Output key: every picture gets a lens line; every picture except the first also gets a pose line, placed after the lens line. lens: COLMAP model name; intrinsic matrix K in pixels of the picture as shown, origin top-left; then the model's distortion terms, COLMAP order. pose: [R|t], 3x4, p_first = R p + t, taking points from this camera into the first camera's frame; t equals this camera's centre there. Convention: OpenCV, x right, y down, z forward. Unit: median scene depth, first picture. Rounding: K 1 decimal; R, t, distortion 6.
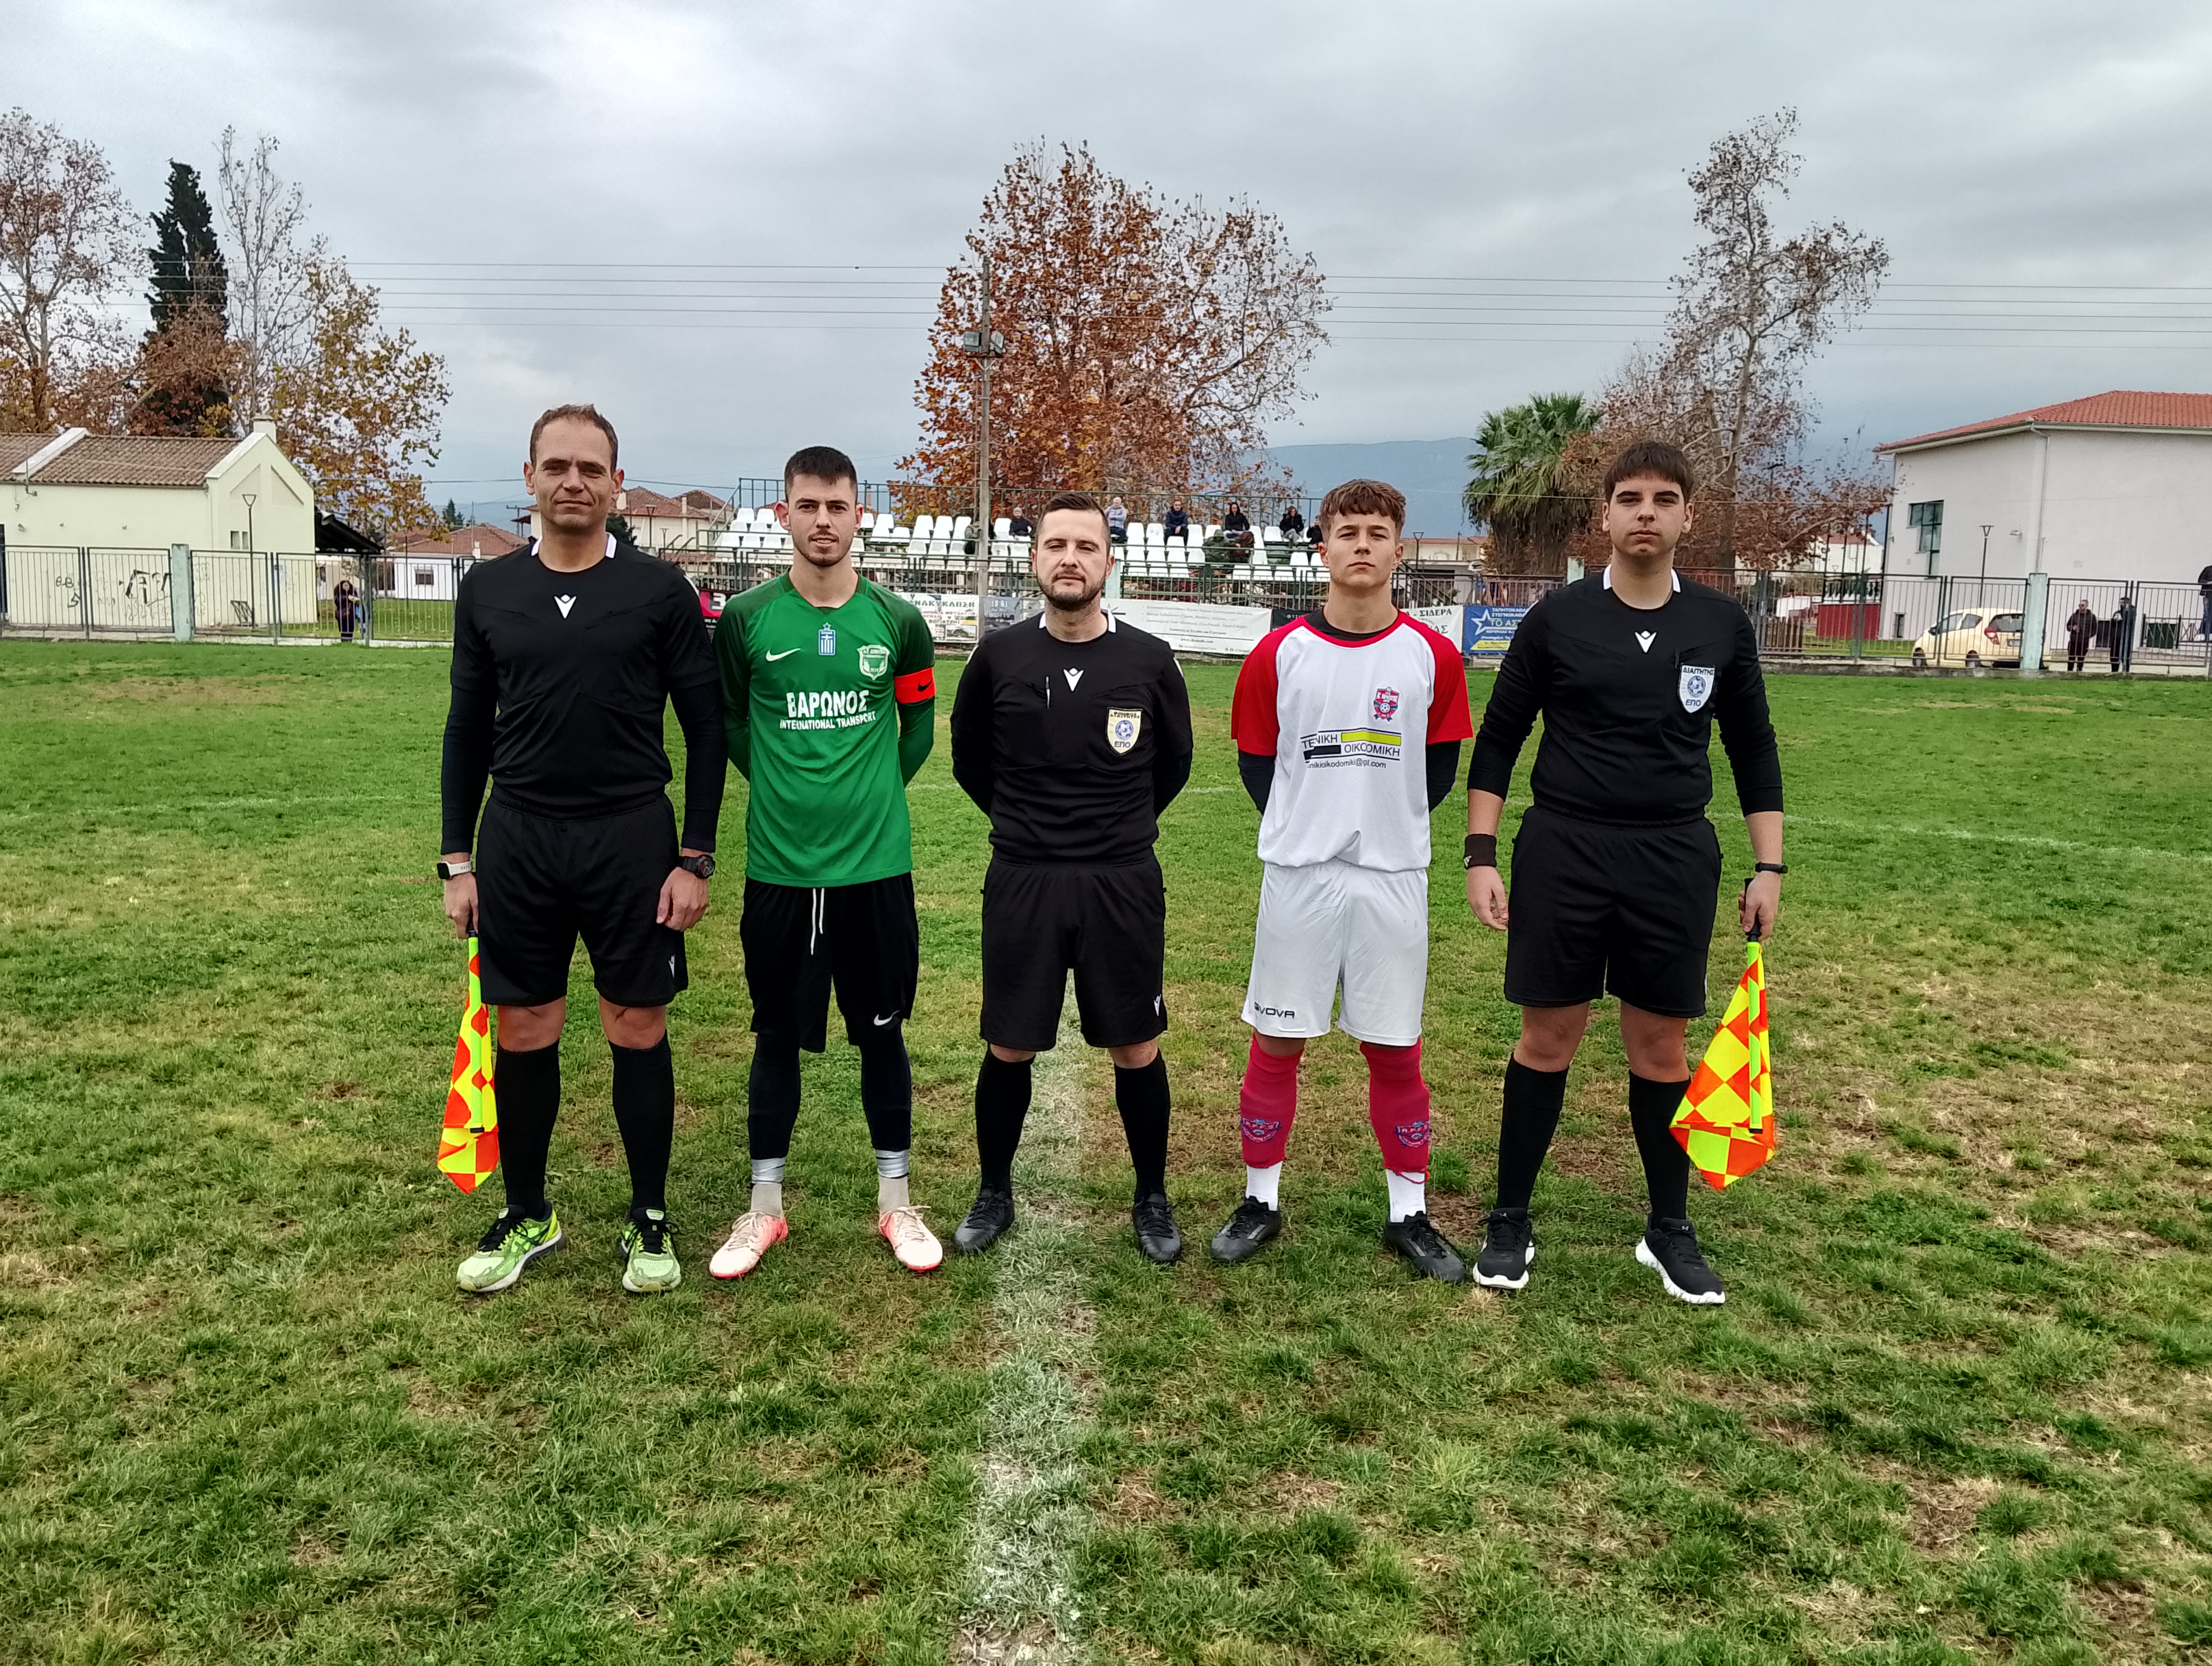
lens RADIAL K [[1827.3, 0, 1068.5], [0, 1827.3, 836.3], [0, 0, 1]] dist [0.085582, -0.182186]
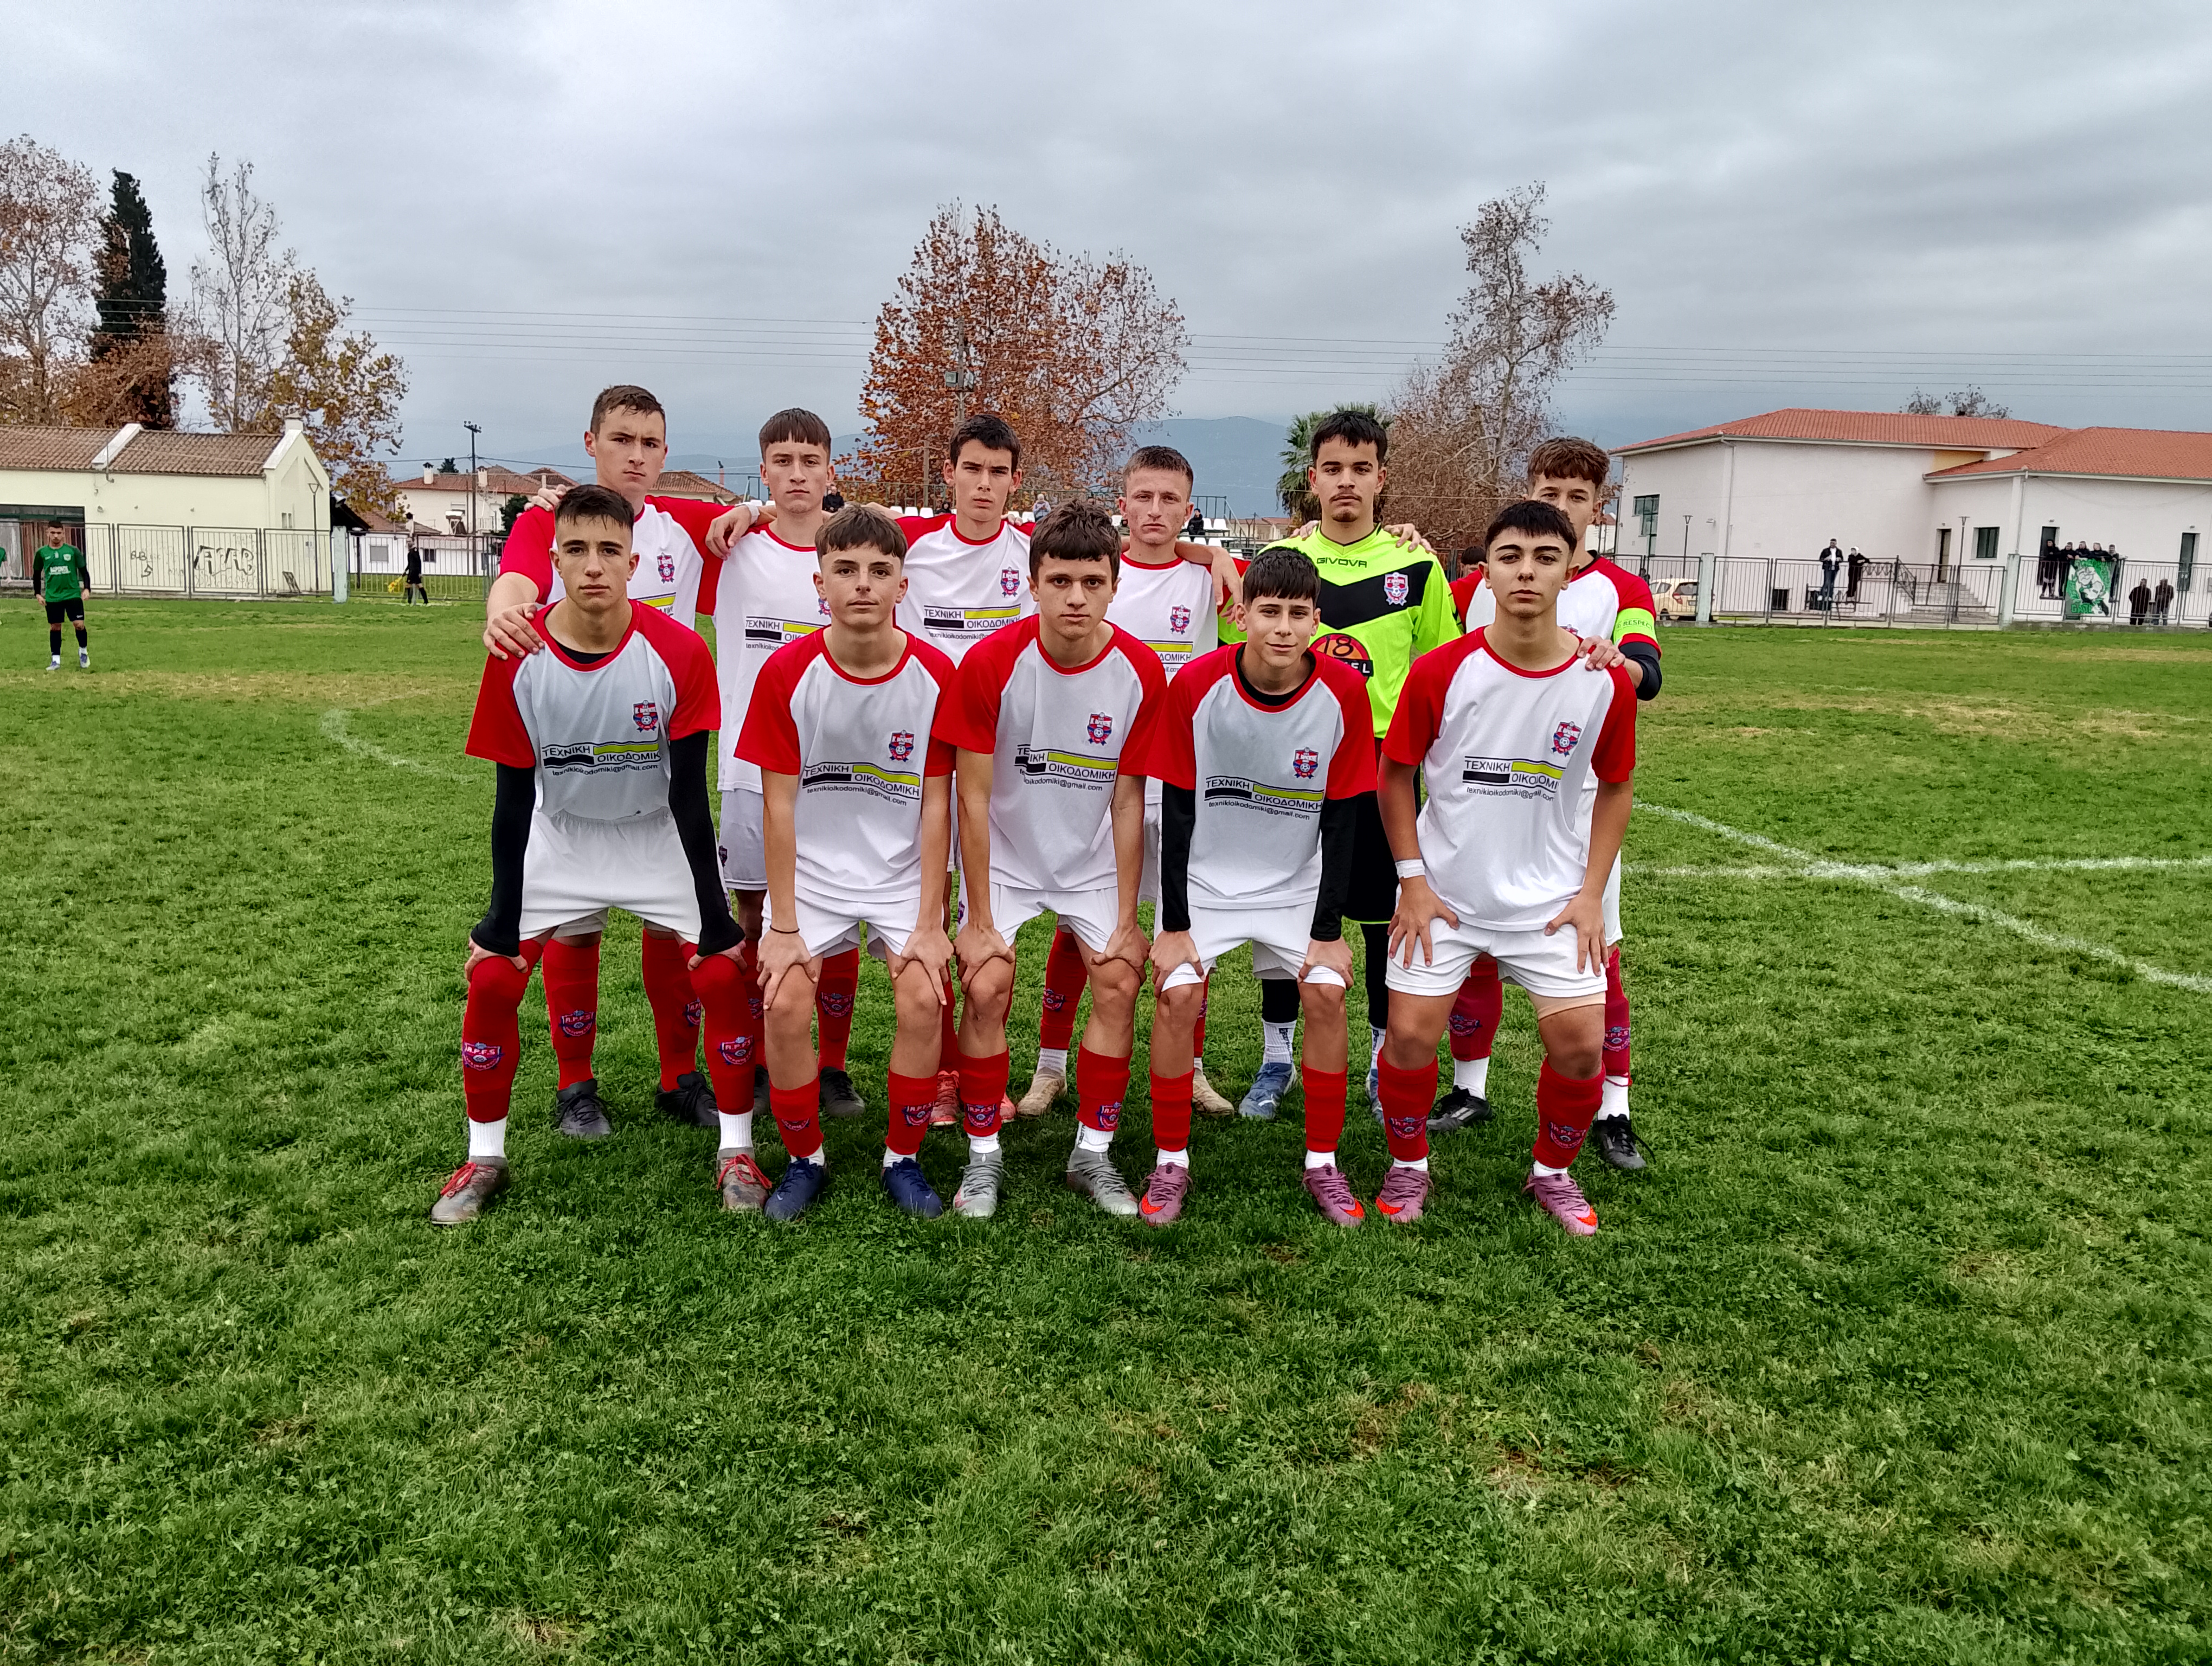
lens RADIAL K [[1803.9, 0, 1070.9], [0, 1803.9, 837.4], [0, 0, 1]] dist [0.100343, -0.180888]
pose [[0.993350, -0.015643, 0.114069, -0.074645], [0.013913, 0.999776, 0.015948, 0.027987], [-0.114293, -0.014254, 0.993345, -0.204353]]
